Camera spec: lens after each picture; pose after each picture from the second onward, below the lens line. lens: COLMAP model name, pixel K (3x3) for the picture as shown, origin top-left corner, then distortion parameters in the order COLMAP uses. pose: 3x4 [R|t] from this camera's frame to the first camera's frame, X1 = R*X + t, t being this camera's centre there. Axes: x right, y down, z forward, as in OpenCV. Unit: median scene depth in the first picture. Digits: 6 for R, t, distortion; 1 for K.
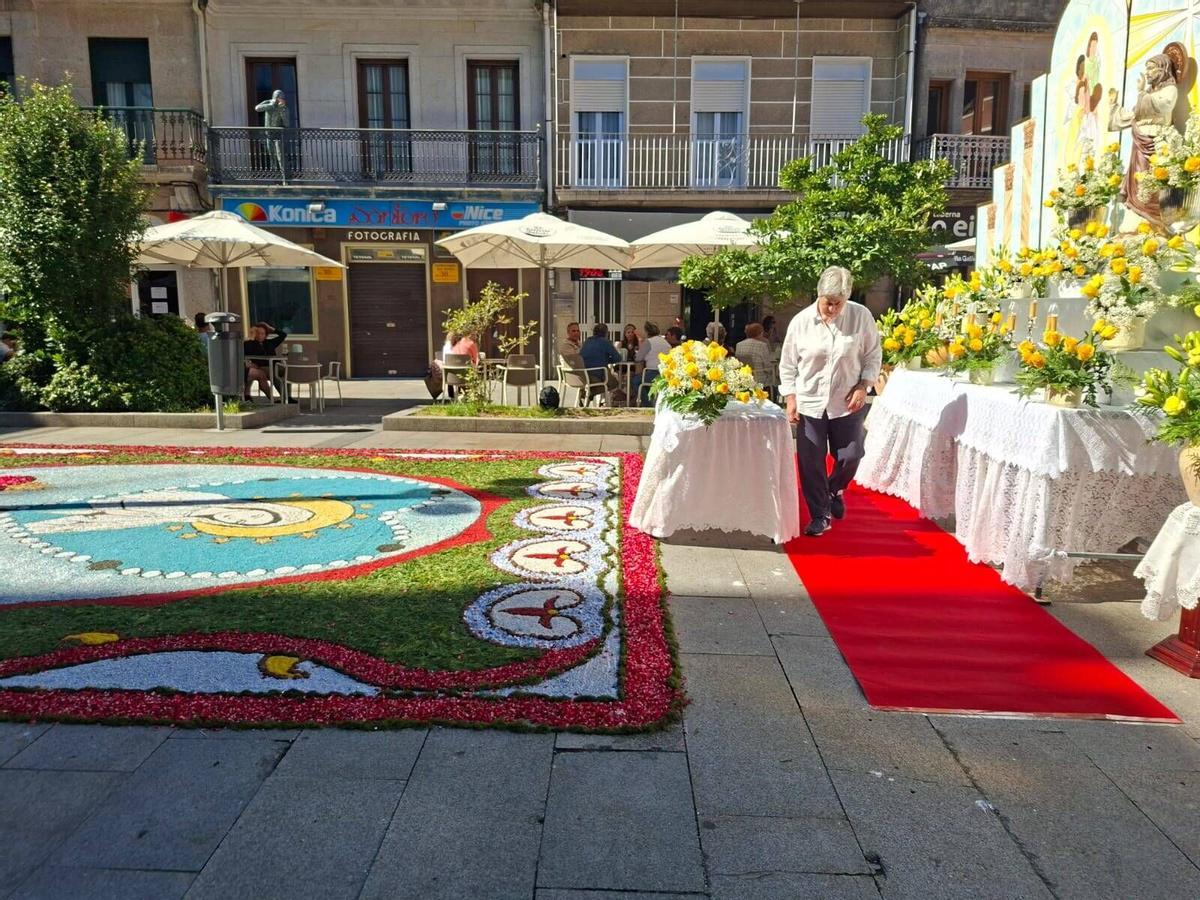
lens RADIAL K [[851.6, 0, 597.1], [0, 851.6, 447.3], [0, 0, 1]] dist [0.075893, -0.076917]
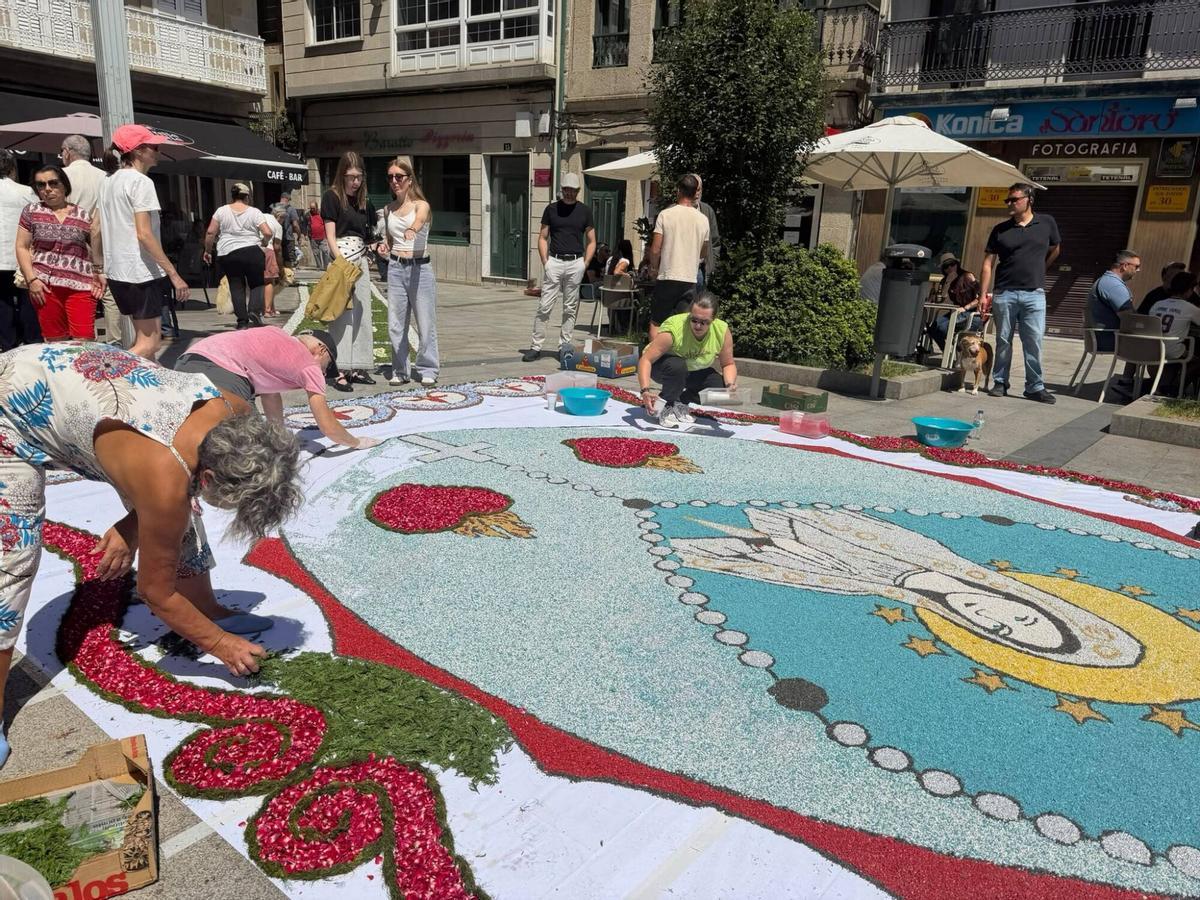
lens RADIAL K [[851.6, 0, 606.5], [0, 851.6, 443.8], [0, 0, 1]] dist [0.075893, -0.076917]
pose [[0.805599, 0.176516, -0.565555, -0.113700], [-0.137788, 0.984231, 0.110920, -0.019625], [0.576216, -0.011430, 0.817218, 0.141382]]
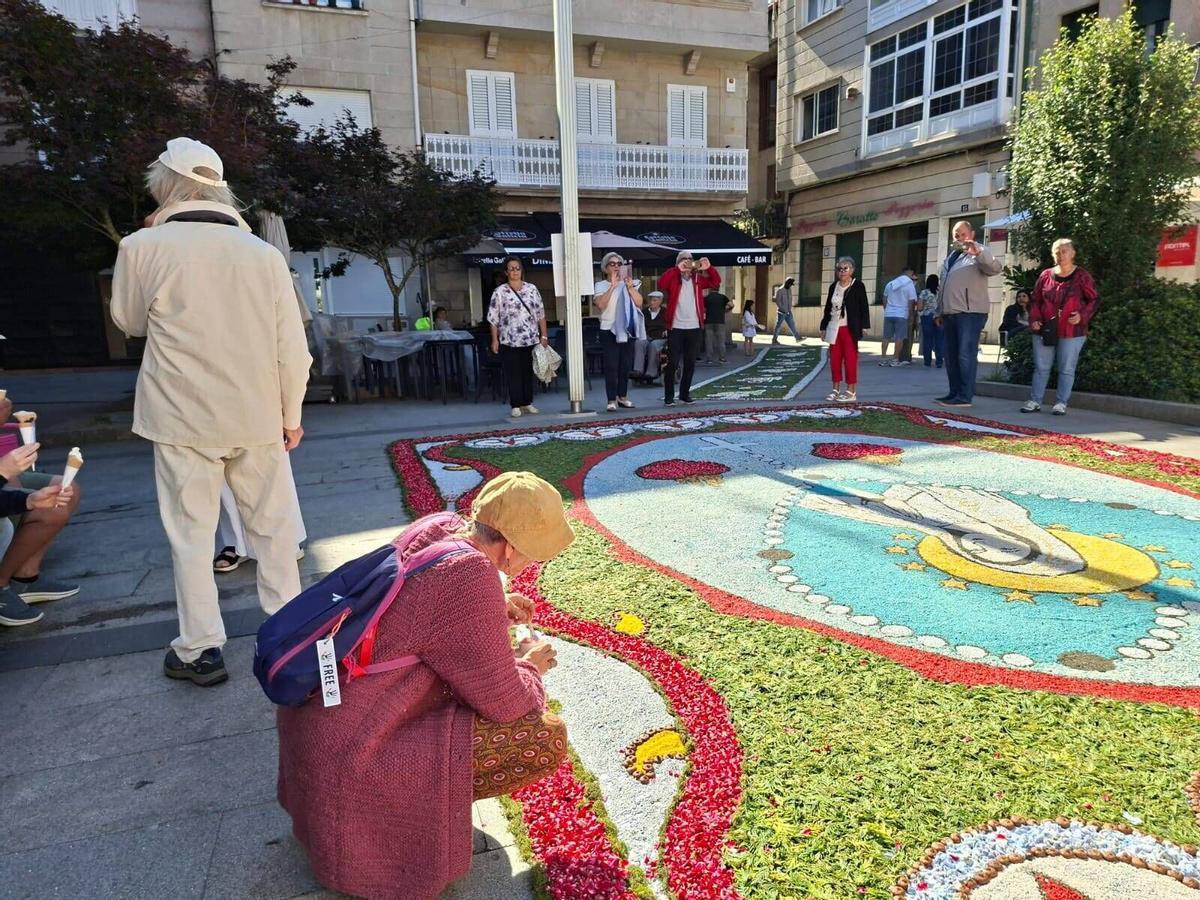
lens RADIAL K [[851.6, 0, 589.6], [0, 851.6, 449.3], [0, 0, 1]] dist [0.075893, -0.076917]
pose [[0.325305, 0.154326, -0.932931, 0.054582], [-0.124265, 0.985013, 0.119612, -0.016283], [0.937408, 0.077021, 0.339608, 0.149359]]
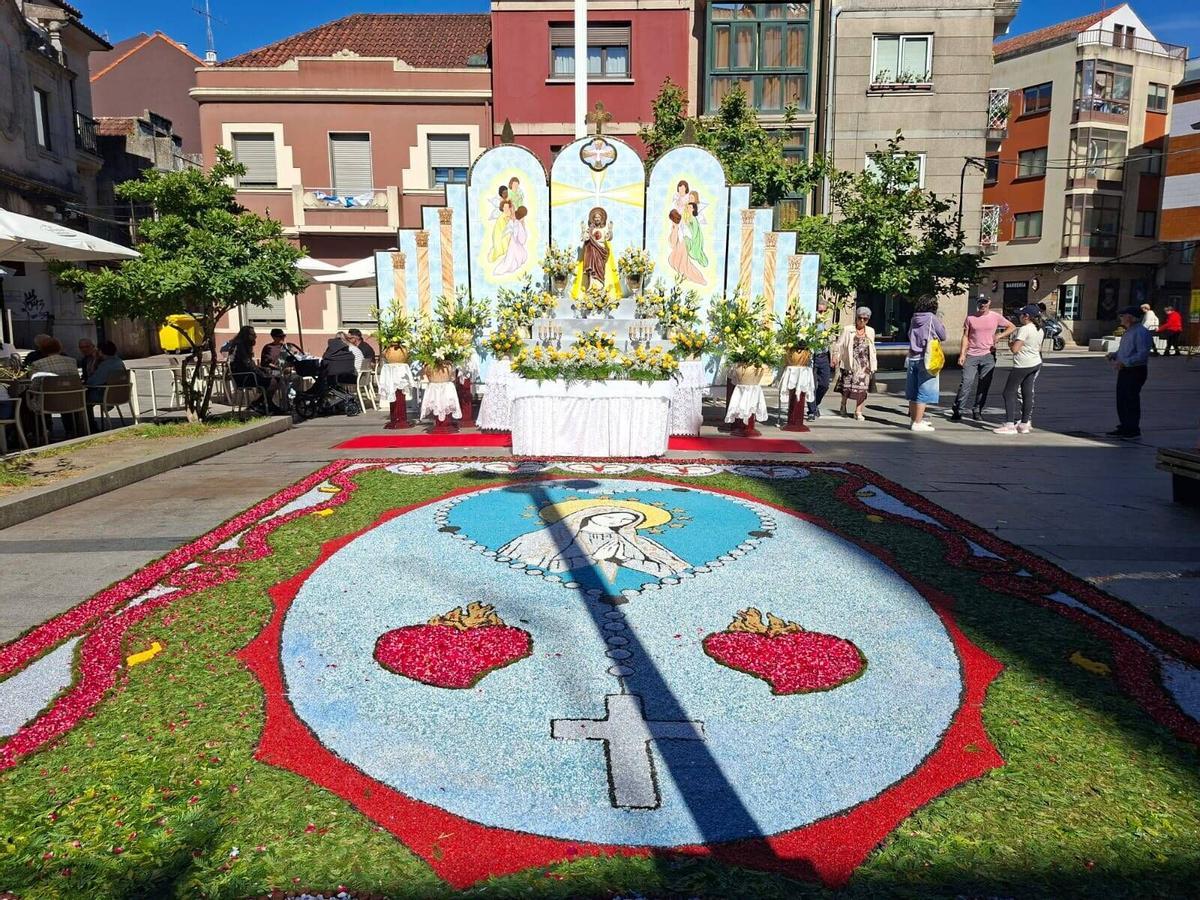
lens RADIAL K [[851.6, 0, 610.9], [0, 851.6, 444.8], [0, 0, 1]] dist [0.075893, -0.076917]
pose [[-0.074328, -0.149584, 0.985951, -0.518429], [0.158606, 0.974328, 0.159777, -0.065963], [-0.984540, 0.168253, -0.048695, 0.370411]]
